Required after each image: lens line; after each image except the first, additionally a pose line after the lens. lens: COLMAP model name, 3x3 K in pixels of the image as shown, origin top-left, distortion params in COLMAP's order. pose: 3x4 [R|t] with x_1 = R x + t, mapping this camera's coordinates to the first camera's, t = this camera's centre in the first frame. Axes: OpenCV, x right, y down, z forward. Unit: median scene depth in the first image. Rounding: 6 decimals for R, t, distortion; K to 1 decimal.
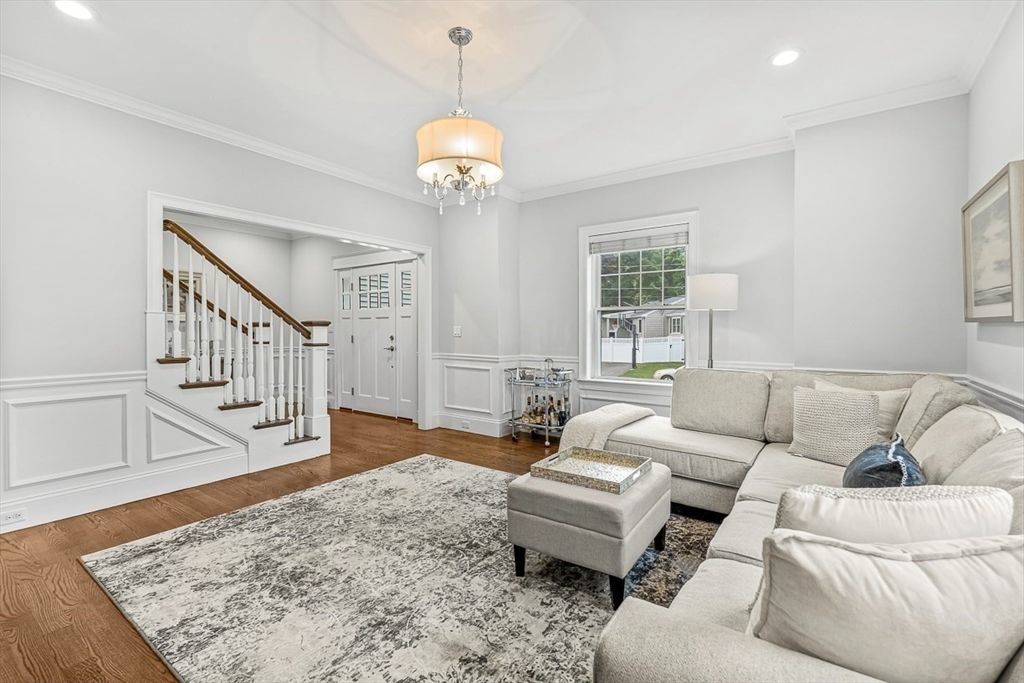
lens RADIAL K [[455.3, 0, 516.9], [0, 455.3, 331.4], [0, 0, 1]] dist [0.000189, -0.000862]
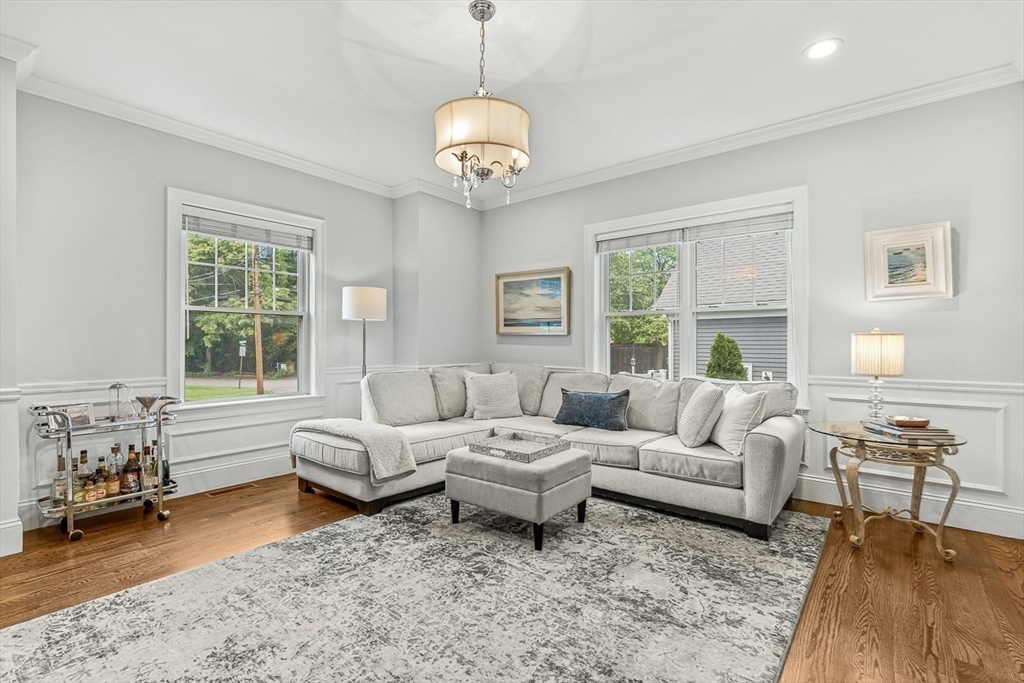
lens RADIAL K [[455.3, 0, 519.2], [0, 455.3, 341.6], [0, 0, 1]] dist [0.000189, -0.000862]
pose [[0.067803, 0.000588, 0.997699, -0.786628], [0.002293, 0.999997, -0.000745, 0.008543], [-0.997696, 0.002338, 0.067802, 0.669756]]
